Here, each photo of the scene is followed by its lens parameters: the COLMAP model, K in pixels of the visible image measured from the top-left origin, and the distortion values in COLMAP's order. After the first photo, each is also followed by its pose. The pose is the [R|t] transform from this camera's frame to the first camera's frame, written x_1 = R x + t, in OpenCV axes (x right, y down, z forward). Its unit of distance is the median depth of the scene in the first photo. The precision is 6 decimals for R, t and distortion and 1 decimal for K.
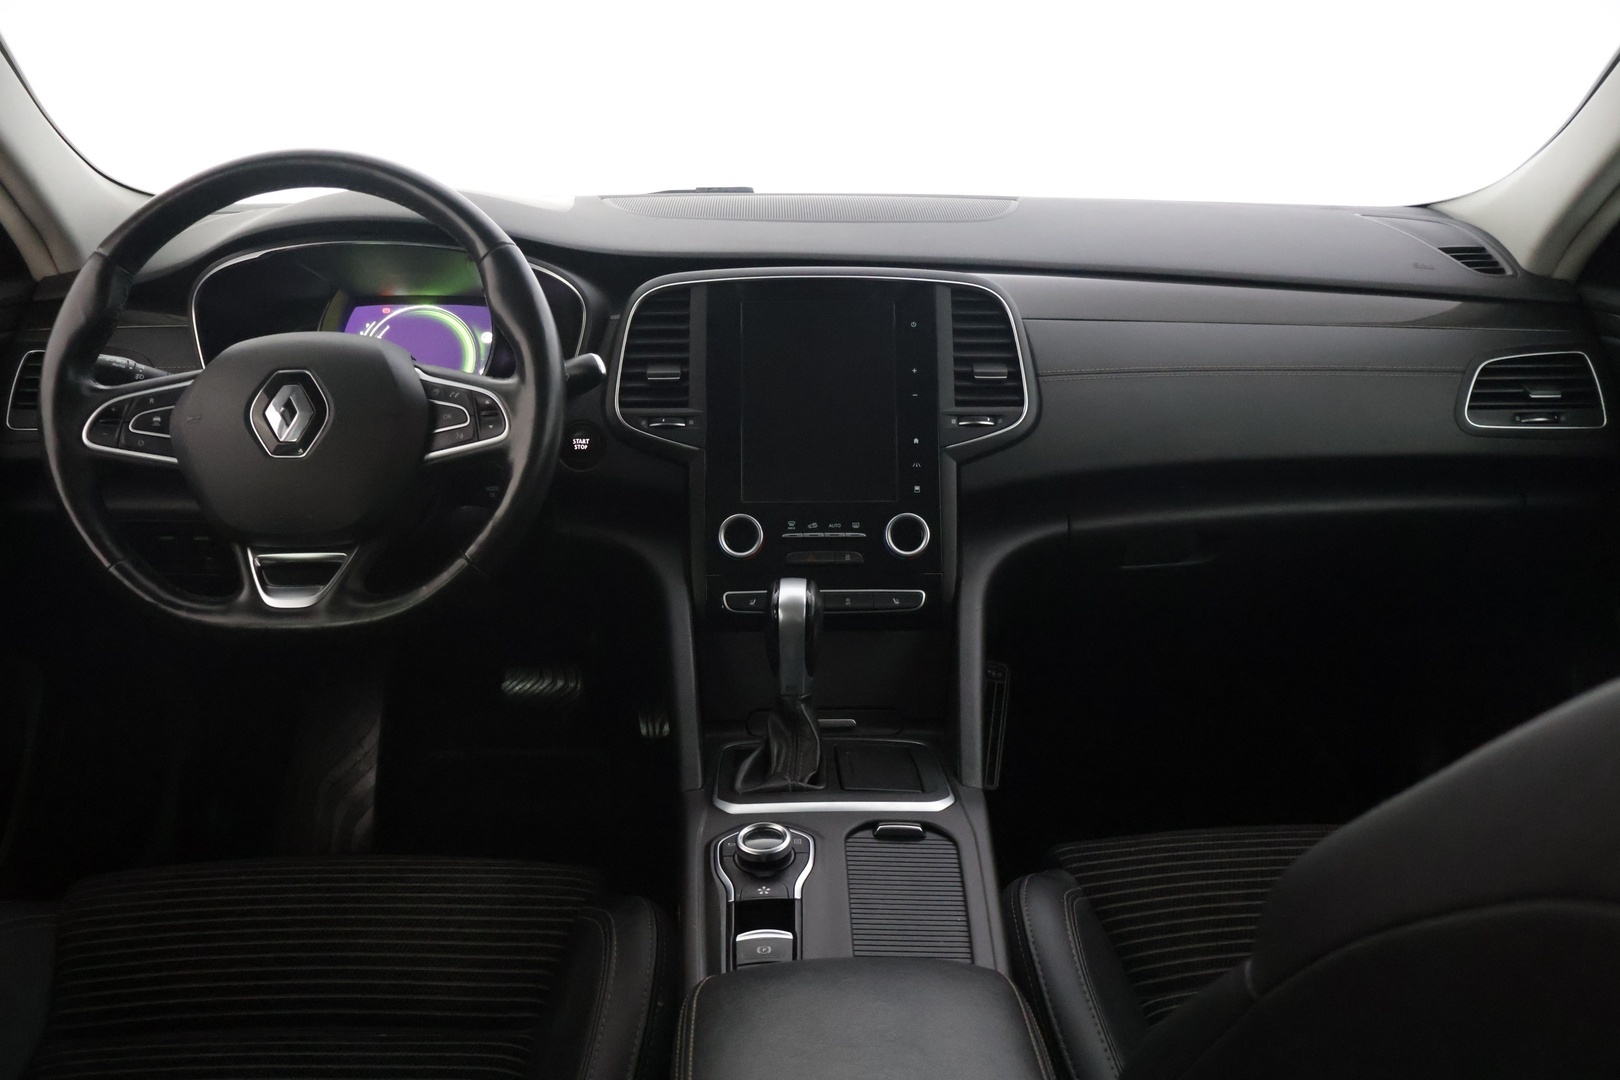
lens RADIAL K [[1325.6, 0, 811.7], [0, 1325.6, 546.1], [0, 0, 1]] dist [-0.005415, 0.003452]
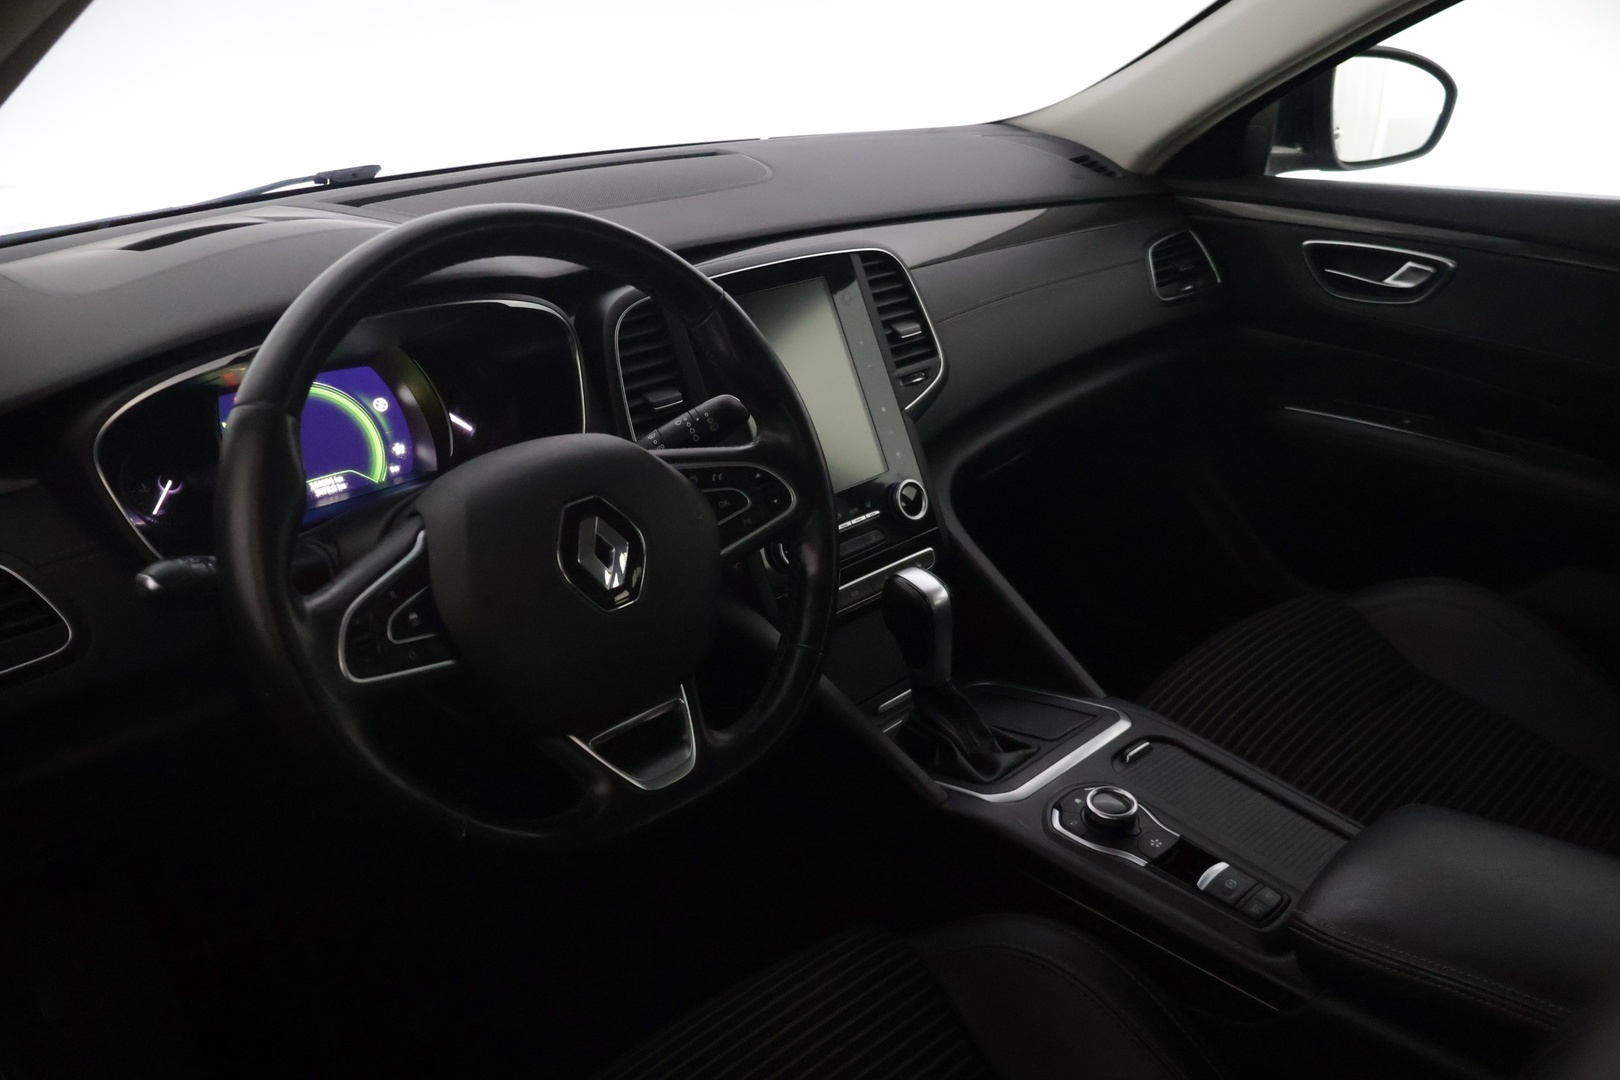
lens RADIAL K [[1325.6, 0, 807.5], [0, 1325.6, 552.3], [0, 0, 1]] dist [-0.005415, 0.003452]
pose [[0.727025, -0.290975, 0.621907, -0.706807], [0.234455, 0.956528, 0.173452, -0.185272], [-0.645341, 0.019705, 0.763640, 0.291361]]
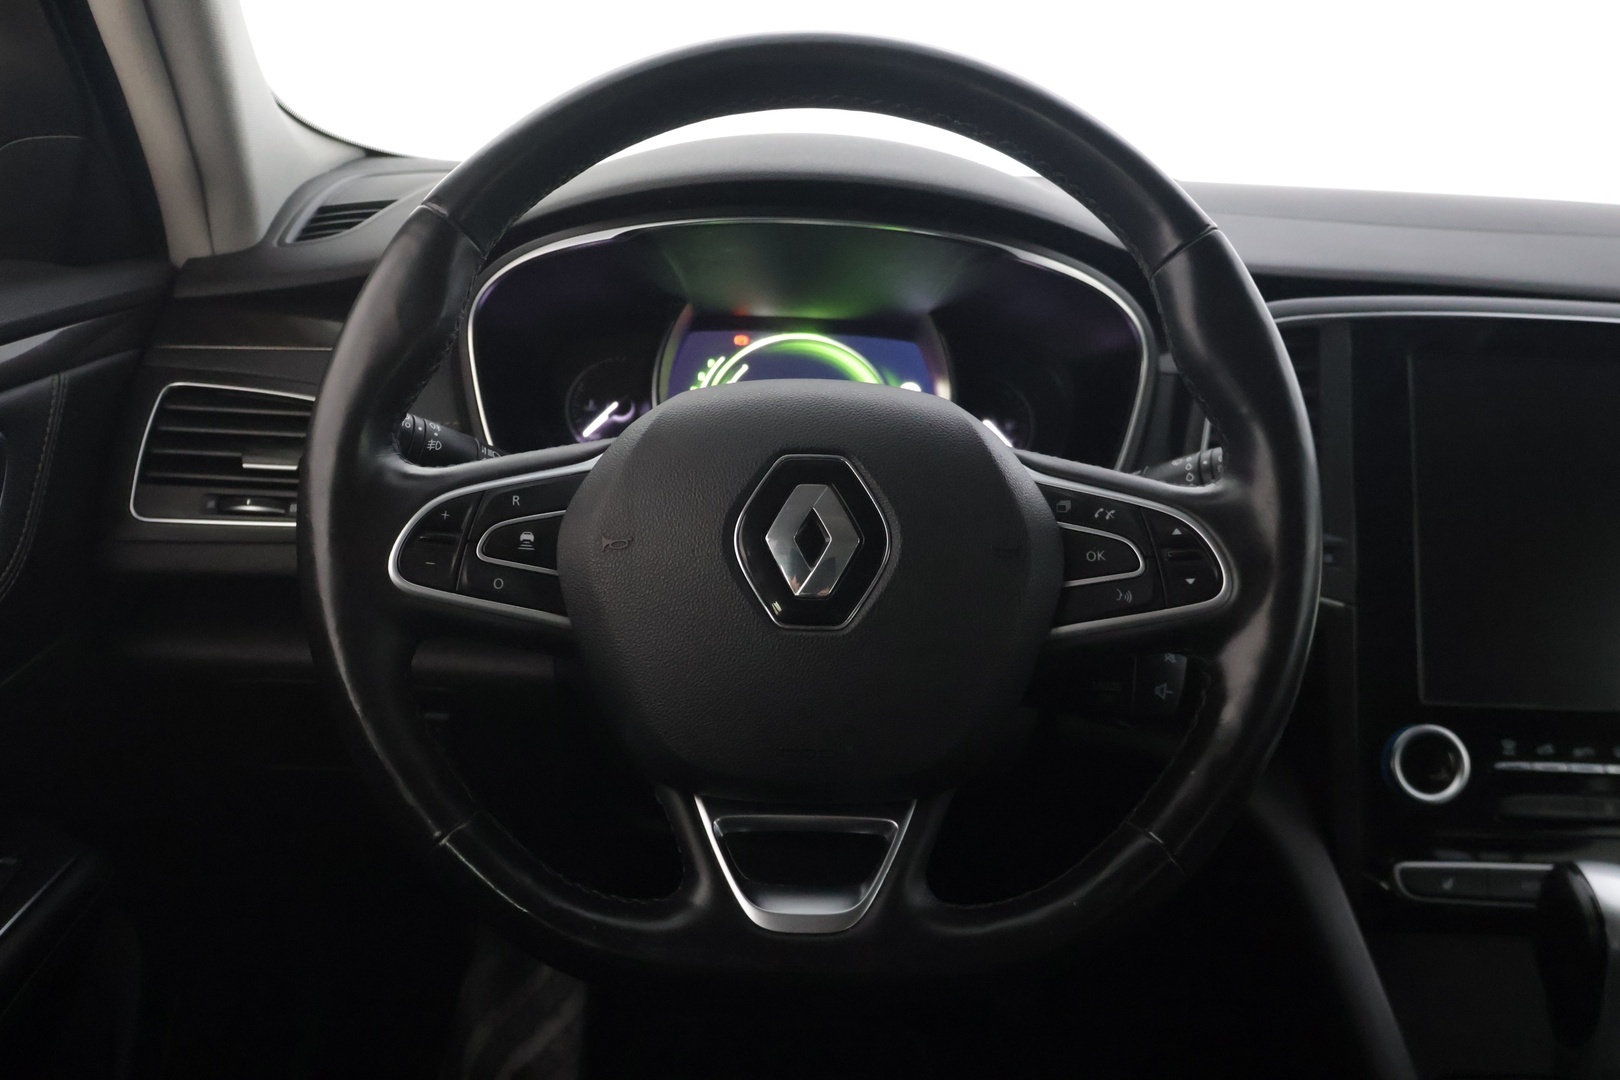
lens RADIAL K [[1581.1, 0, 812.8], [0, 1581.1, 538.8], [0, 0, 1]] dist [-0.003567, 0.000000]
pose [[0.999115, 0.042054, 0.001027, -0.352052], [-0.041925, 0.997448, -0.057785, -0.059115], [-0.003454, 0.057691, 0.998329, 0.357929]]
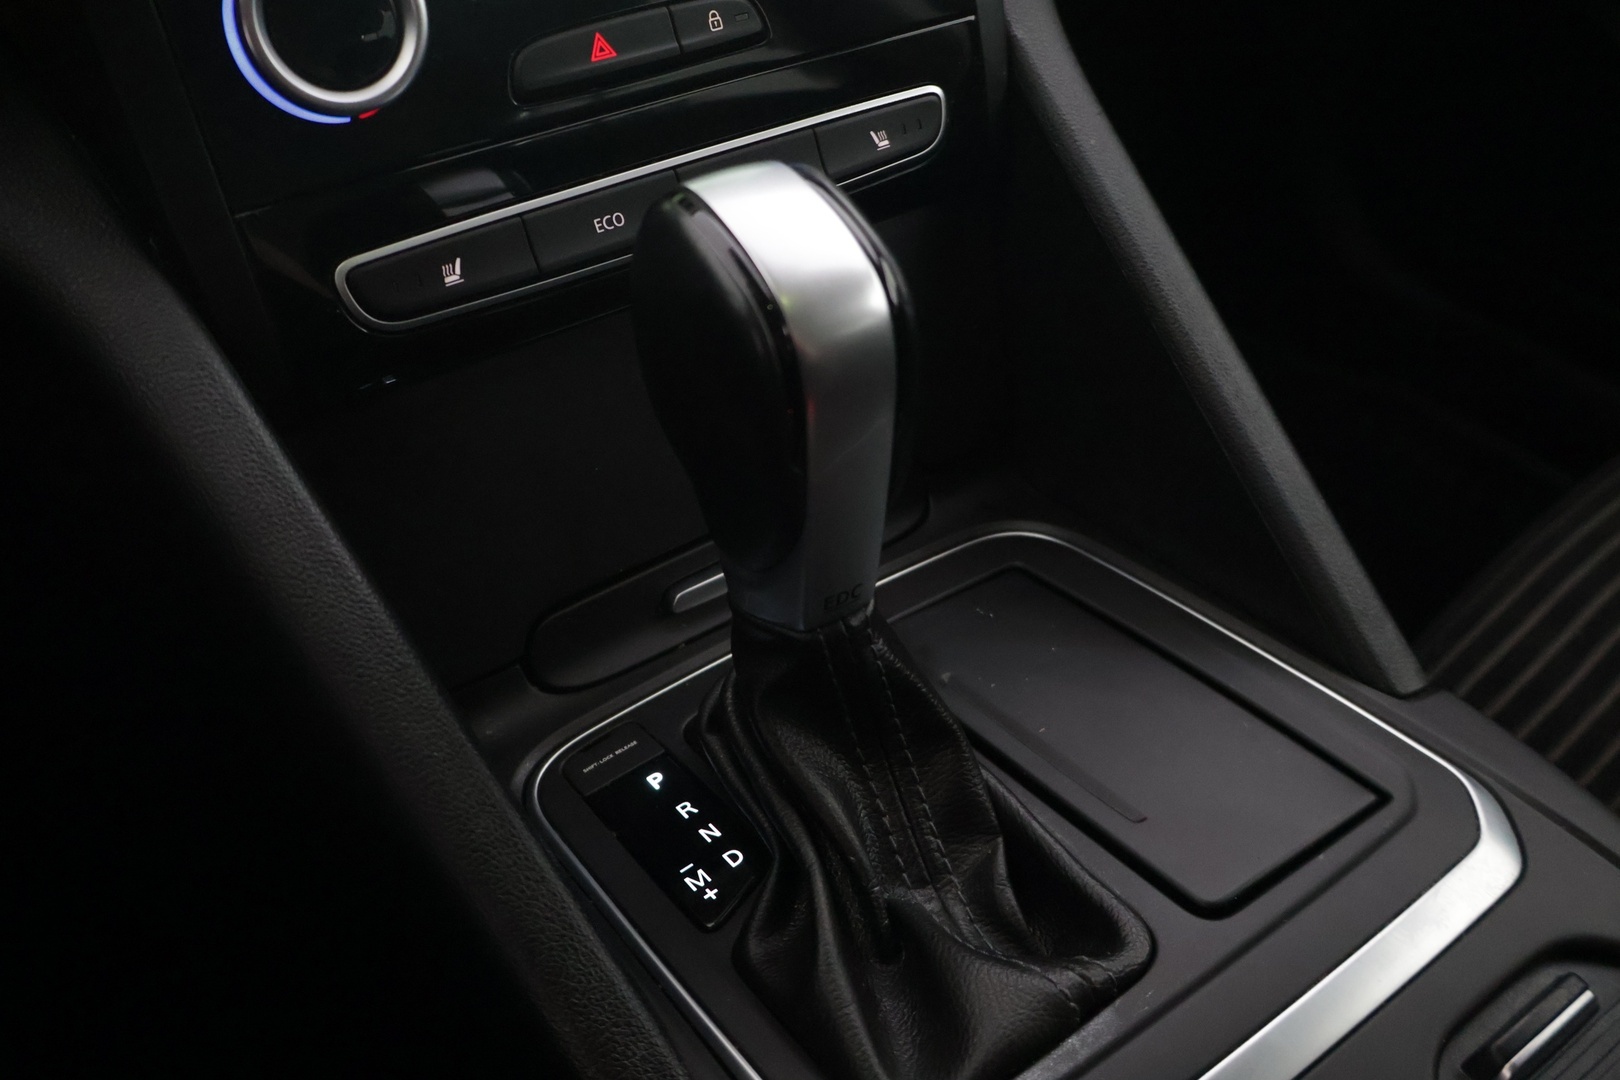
lens RADIAL K [[1378.6, 0, 810.8], [0, 1378.6, 546.4], [0, 0, 1]] dist [0.009686, 0.014698]
pose [[0.816444, -0.367566, 0.445324, -0.140589], [0.134997, 0.871358, 0.471710, -0.033039], [-0.561422, -0.325008, 0.761036, 0.808744]]
